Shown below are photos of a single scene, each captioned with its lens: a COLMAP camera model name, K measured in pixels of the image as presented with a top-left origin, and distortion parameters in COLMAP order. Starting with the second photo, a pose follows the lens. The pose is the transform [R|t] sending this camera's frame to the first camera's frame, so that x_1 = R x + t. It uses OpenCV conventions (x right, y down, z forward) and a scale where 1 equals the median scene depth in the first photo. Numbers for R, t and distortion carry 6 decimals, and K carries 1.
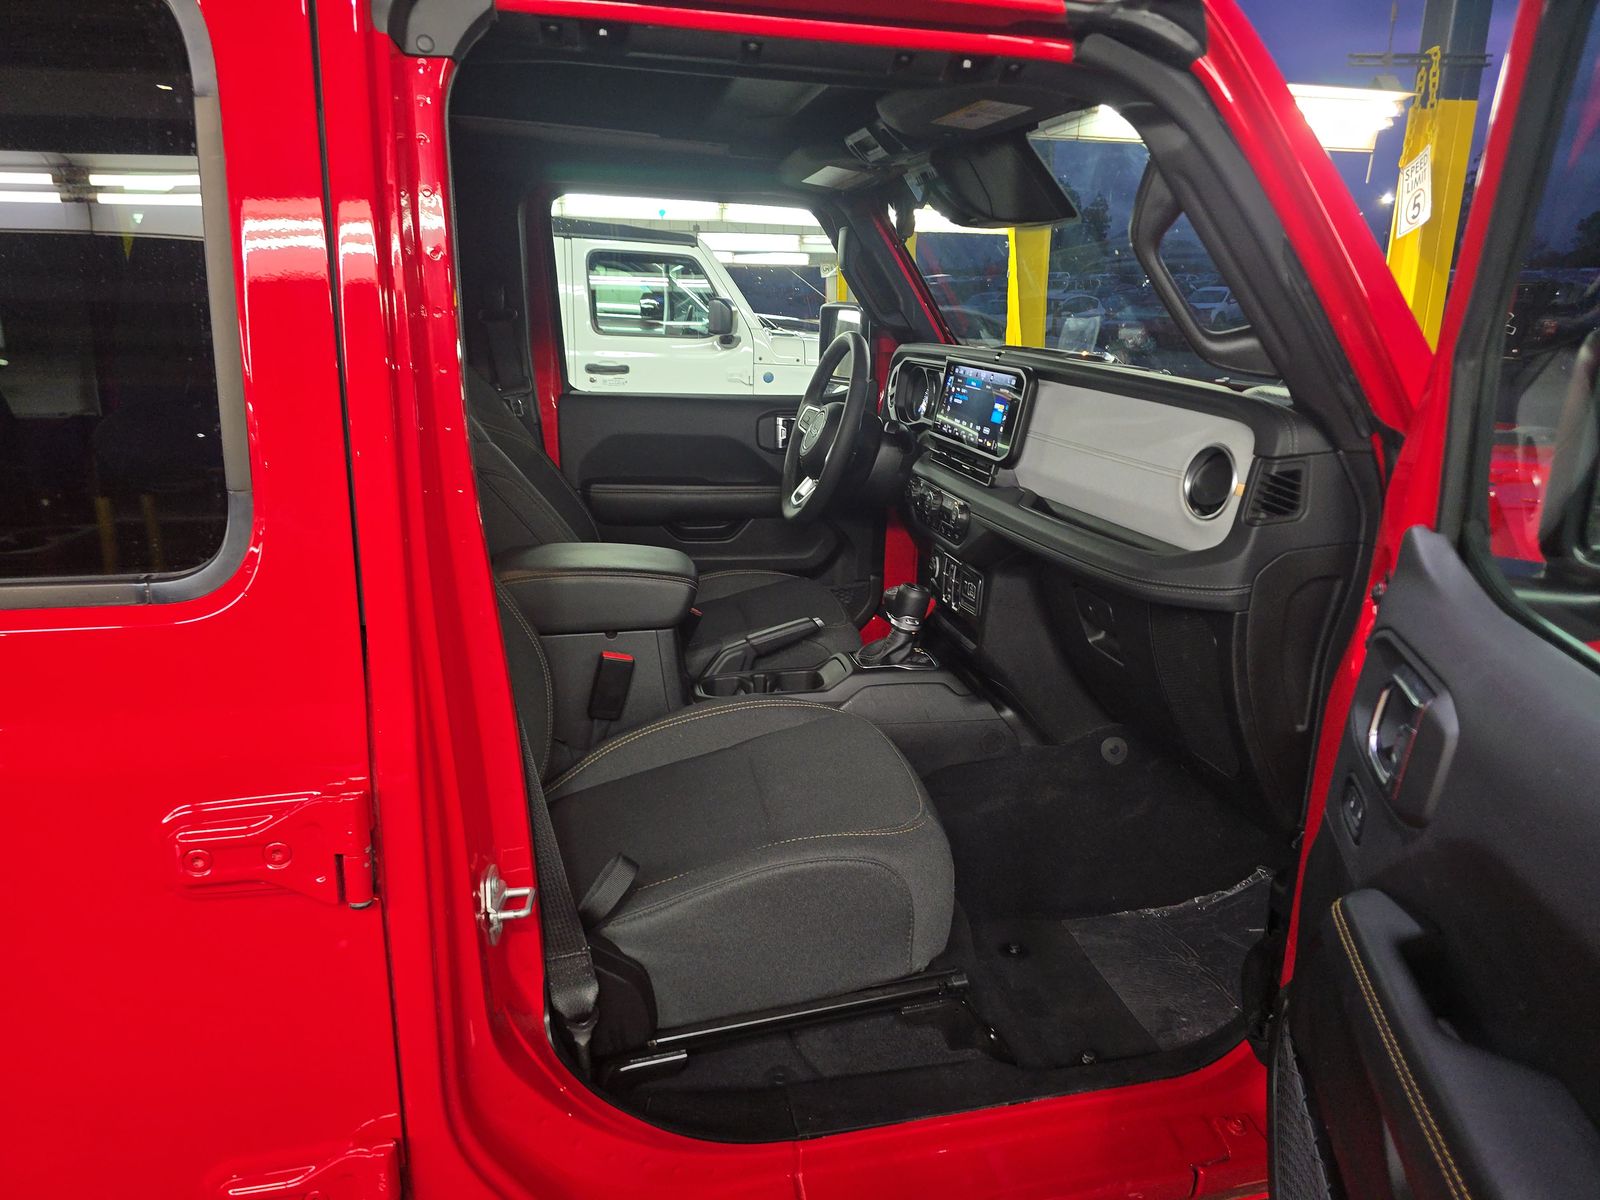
lens RADIAL K [[1085.5, 0, 800.0], [0, 1085.5, 600.0], [0, 0, 1]] dist [0.069974, -0.069734]
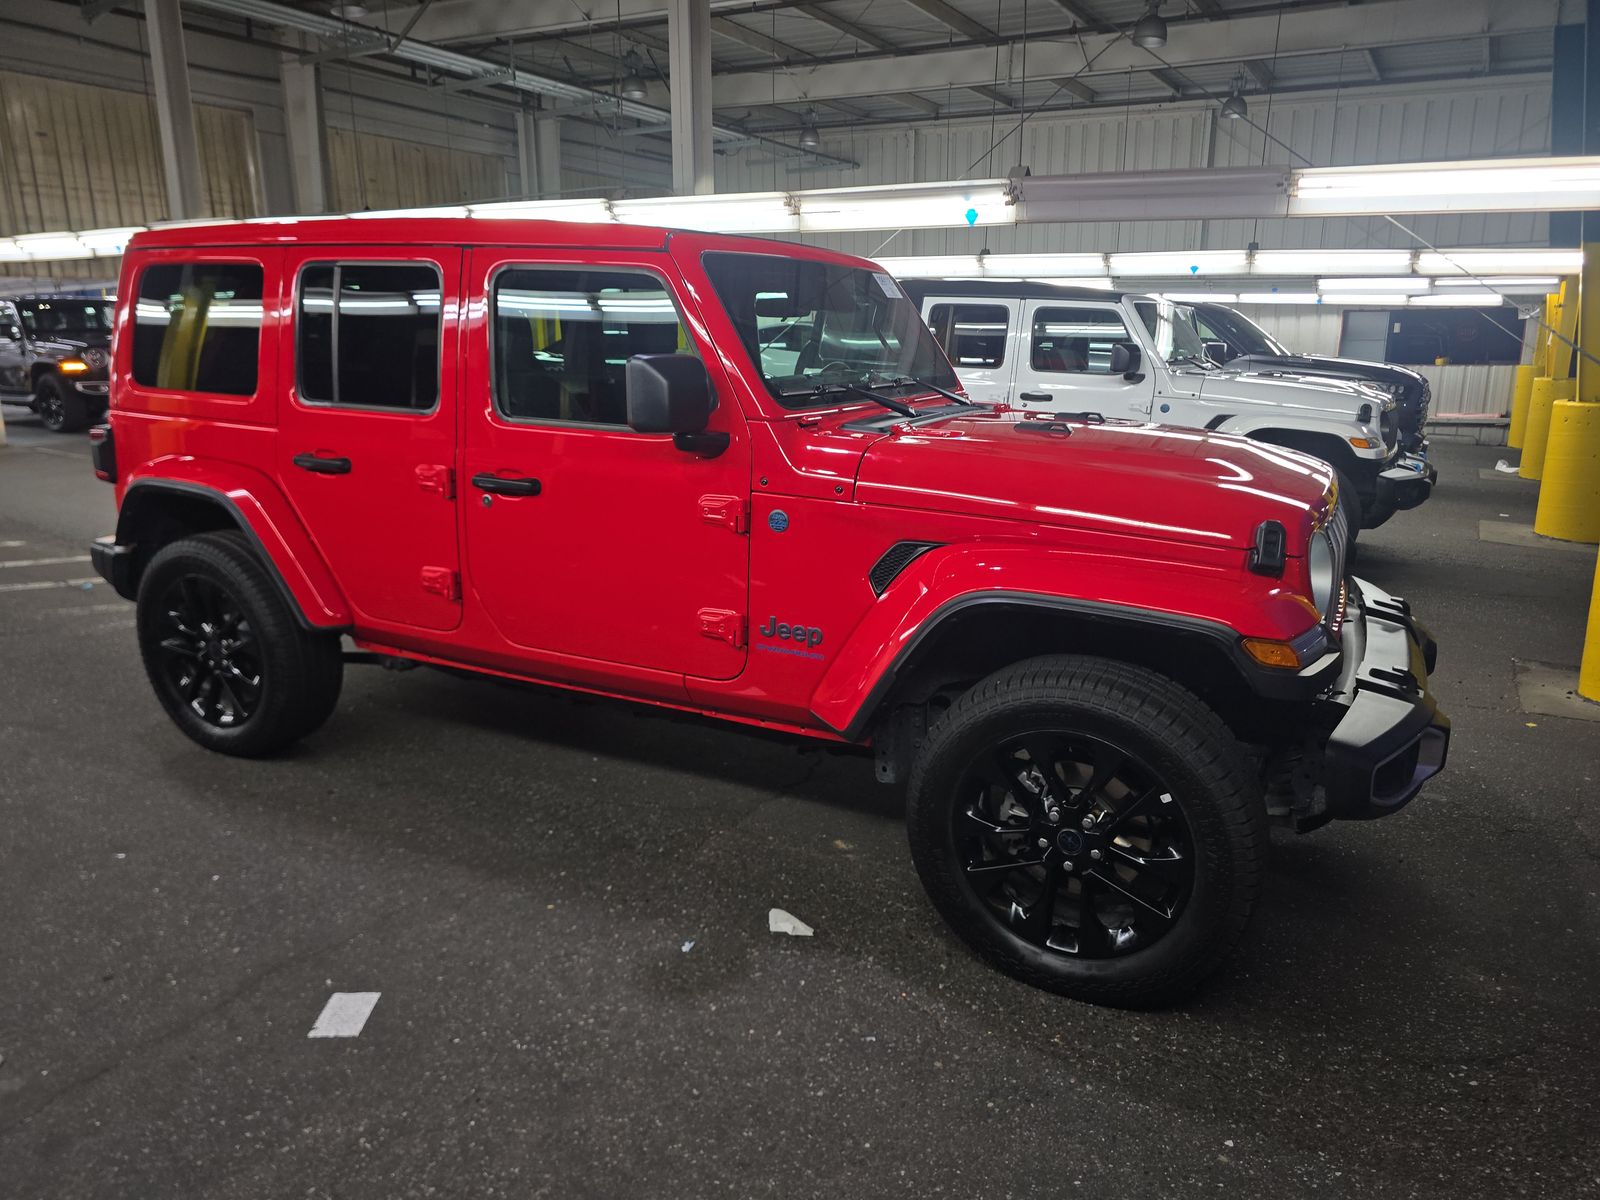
lens RADIAL K [[1085.5, 0, 800.0], [0, 1085.5, 600.0], [0, 0, 1]] dist [0.069974, -0.069734]
pose [[0.784409, 0.147713, -0.602398, 0.410499], [-0.173933, 0.984644, 0.014957, 0.051153], [0.595357, 0.093044, 0.798056, -0.162010]]
